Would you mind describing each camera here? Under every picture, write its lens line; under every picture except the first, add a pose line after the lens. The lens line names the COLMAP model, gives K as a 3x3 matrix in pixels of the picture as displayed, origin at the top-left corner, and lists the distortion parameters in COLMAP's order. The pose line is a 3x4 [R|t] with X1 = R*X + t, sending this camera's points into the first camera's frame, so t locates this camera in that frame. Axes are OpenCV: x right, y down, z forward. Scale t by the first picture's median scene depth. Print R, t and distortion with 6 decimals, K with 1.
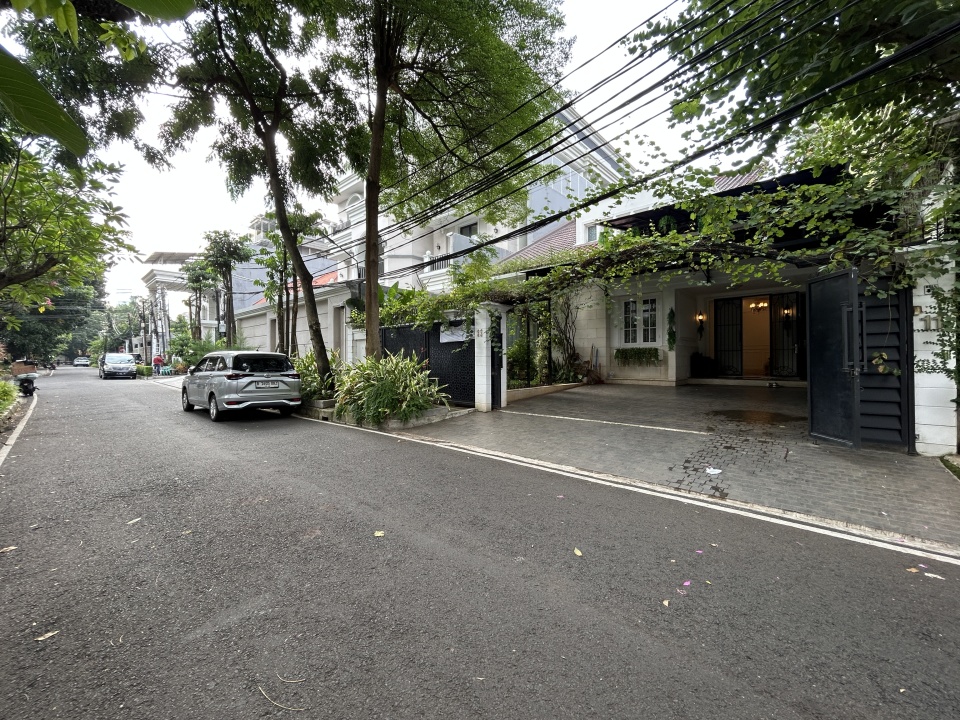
lens RADIAL K [[389.9, 0, 480.0], [0, 389.9, 360.0], [0, 0, 1]] dist [-0.001487, -0.000167]
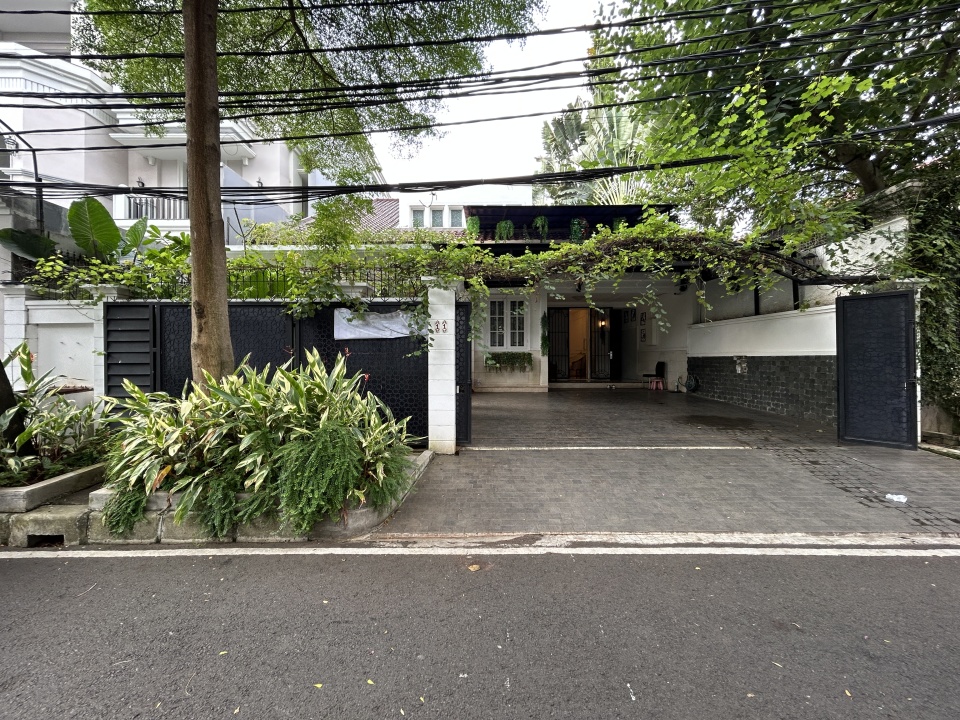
lens RADIAL K [[389.9, 0, 480.0], [0, 389.9, 360.0], [0, 0, 1]] dist [-0.001487, -0.000167]
pose [[0.742427, 0.001581, 0.669925, -0.314422], [-0.000268, 0.999998, -0.002063, -0.012839], [-0.669927, 0.001352, 0.742426, 0.433352]]
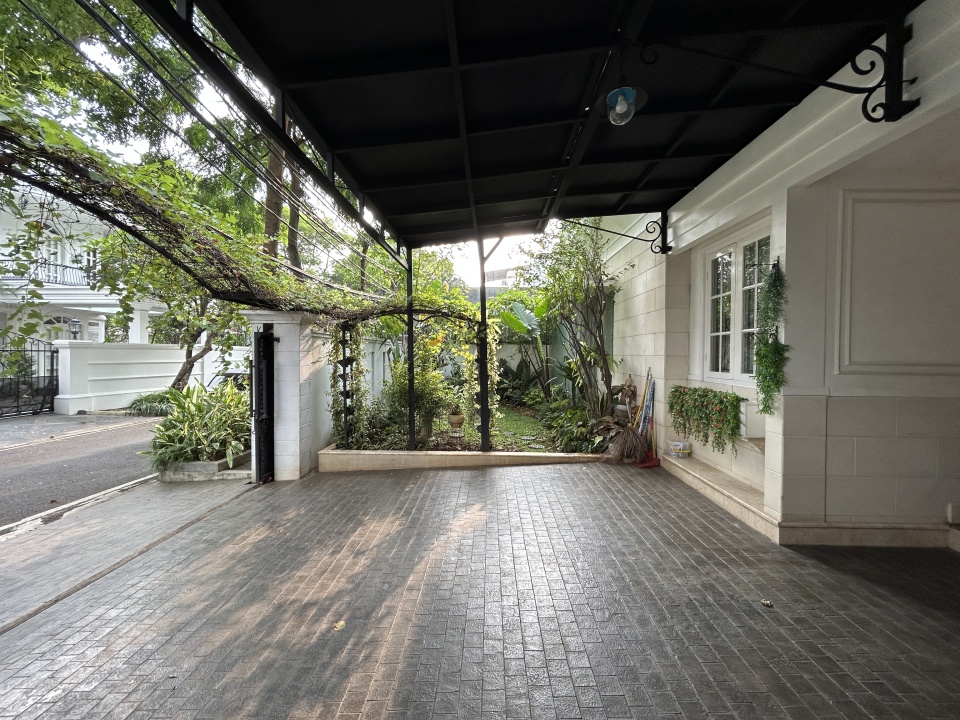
lens RADIAL K [[389.9, 0, 480.0], [0, 389.9, 360.0], [0, 0, 1]] dist [-0.001487, -0.000167]
pose [[0.651896, 0.026705, -0.757838, 0.638729], [-0.010087, 0.999597, 0.026547, -0.077812], [0.758241, -0.009662, 0.651903, 0.738036]]
